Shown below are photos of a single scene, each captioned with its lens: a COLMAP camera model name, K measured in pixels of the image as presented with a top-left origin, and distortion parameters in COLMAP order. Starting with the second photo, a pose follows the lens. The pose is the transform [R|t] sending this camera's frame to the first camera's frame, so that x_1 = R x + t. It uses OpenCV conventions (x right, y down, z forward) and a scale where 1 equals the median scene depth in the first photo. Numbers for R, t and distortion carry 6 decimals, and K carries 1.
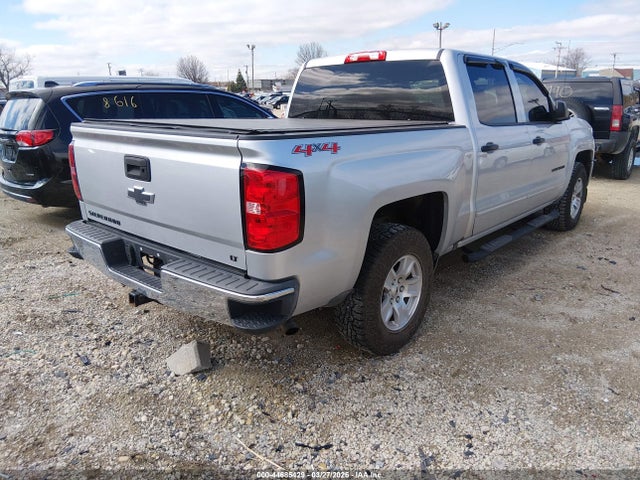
lens RADIAL K [[495.2, 0, 320.0], [0, 495.2, 240.0], [0, 0, 1]] dist [-0.034330, -0.002002]
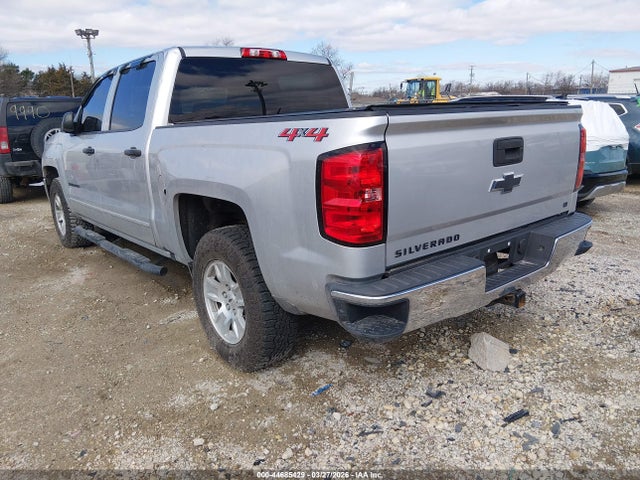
lens RADIAL K [[495.2, 0, 320.0], [0, 495.2, 240.0], [0, 0, 1]] dist [-0.034330, -0.002002]
pose [[0.177300, -0.239303, 0.954620, -1.005905], [0.314958, 0.932771, 0.175329, -0.197878], [-0.932398, 0.269579, 0.240750, 0.869972]]
